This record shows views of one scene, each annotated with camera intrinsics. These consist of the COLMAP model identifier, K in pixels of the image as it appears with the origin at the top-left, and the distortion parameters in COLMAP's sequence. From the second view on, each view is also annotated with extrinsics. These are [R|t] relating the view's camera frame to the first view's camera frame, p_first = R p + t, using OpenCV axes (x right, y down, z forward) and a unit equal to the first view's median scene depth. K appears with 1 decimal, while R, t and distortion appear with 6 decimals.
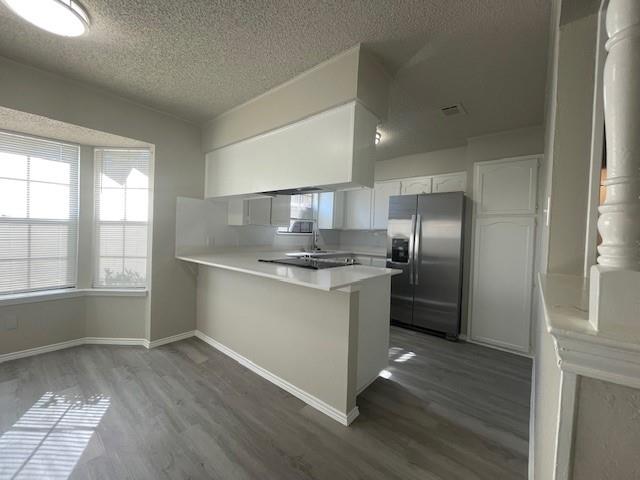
lens RADIAL K [[262.4, 0, 317.0], [0, 262.4, 238.1], [0, 0, 1]] dist [-0.002838, 0.000455]
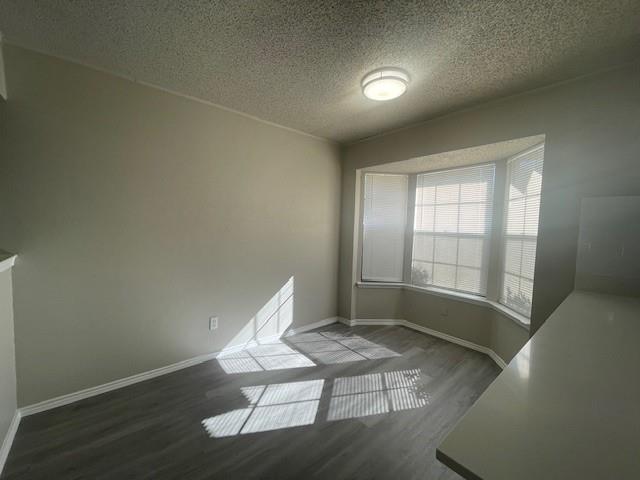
lens RADIAL K [[262.4, 0, 321.6], [0, 262.4, 236.4], [0, 0, 1]] dist [-0.002838, 0.000455]
pose [[-0.173164, 0.016770, -0.984750, 0.222006], [-0.048528, 0.998495, 0.025538, -0.051989], [0.983697, 0.052210, -0.172089, 0.497758]]
